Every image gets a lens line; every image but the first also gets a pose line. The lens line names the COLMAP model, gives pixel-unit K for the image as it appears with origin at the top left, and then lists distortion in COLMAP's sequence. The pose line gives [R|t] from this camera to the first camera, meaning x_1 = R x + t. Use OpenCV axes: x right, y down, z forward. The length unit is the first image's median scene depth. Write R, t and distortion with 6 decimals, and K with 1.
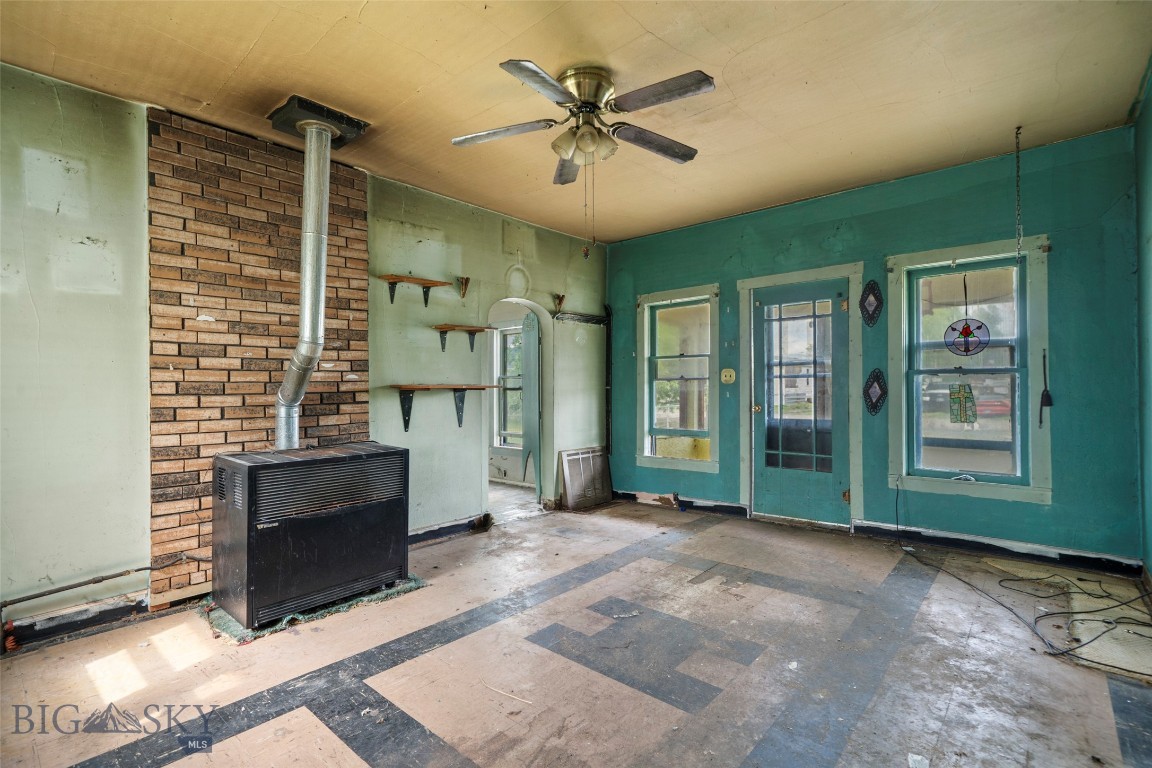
lens RADIAL K [[533.1, 0, 581.1], [0, 533.1, 381.5], [0, 0, 1]] dist [0.005363, 0.000246]
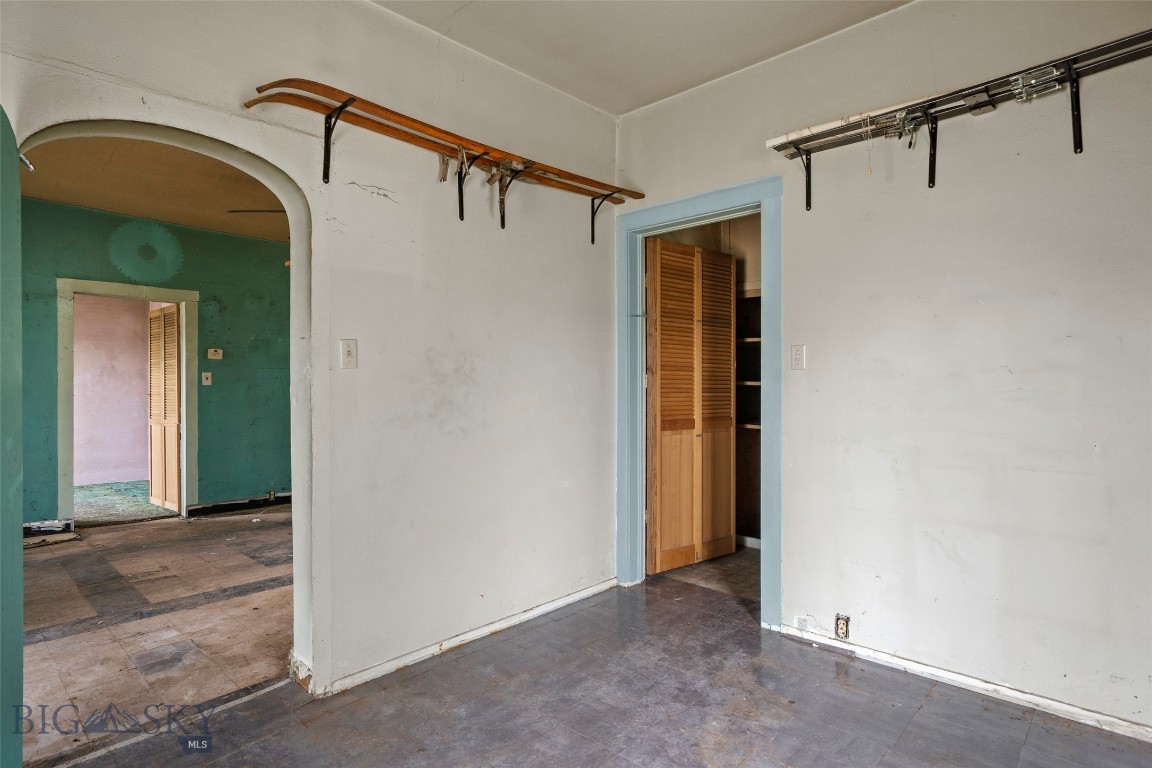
lens RADIAL K [[602.1, 0, 572.1], [0, 602.1, 377.4], [0, 0, 1]] dist [0.001022, 0.000325]
pose [[-0.998371, 0.022371, 0.052483, -0.560812], [0.021249, 0.999536, -0.021838, 0.033501], [-0.052947, -0.020688, -0.998383, 1.908394]]
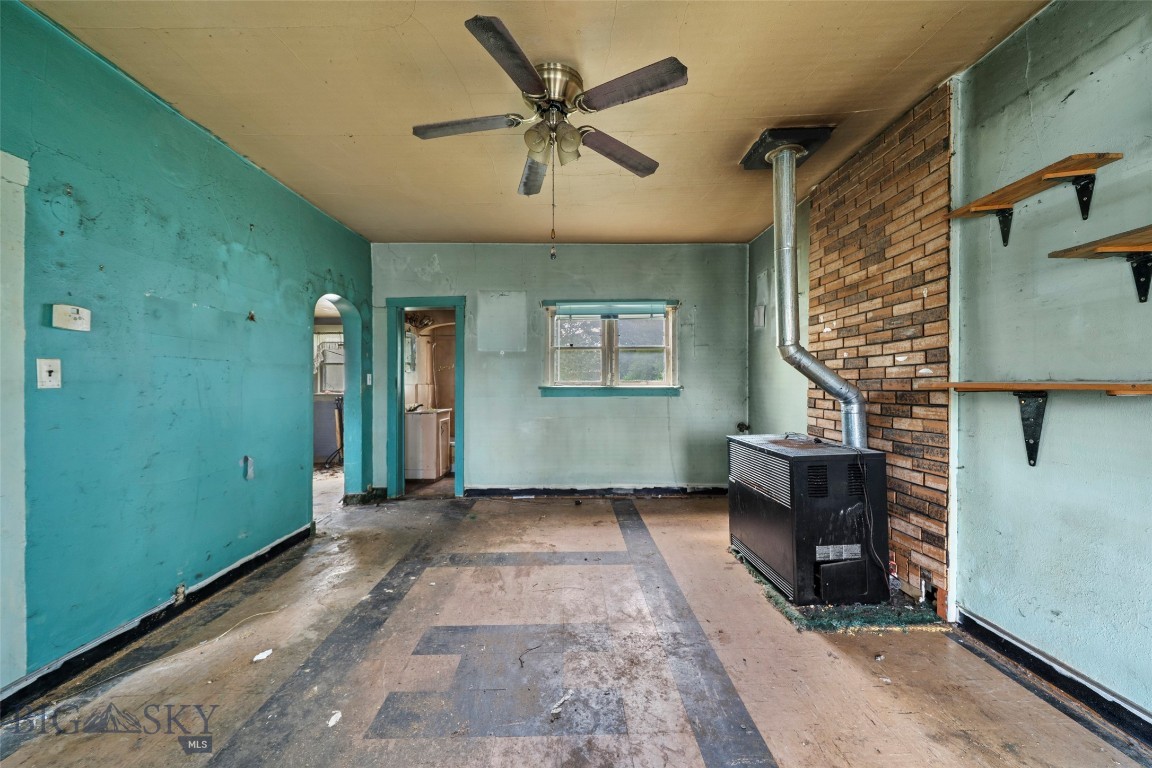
lens RADIAL K [[427.3, 0, 575.7], [0, 427.3, 384.7], [0, 0, 1]] dist [-0.001068, -0.000074]
pose [[-0.743857, 0.011801, -0.668234, 0.358483], [0.014306, 0.999896, 0.001733, 0.002135], [0.668186, -0.008271, -0.743949, 1.132483]]
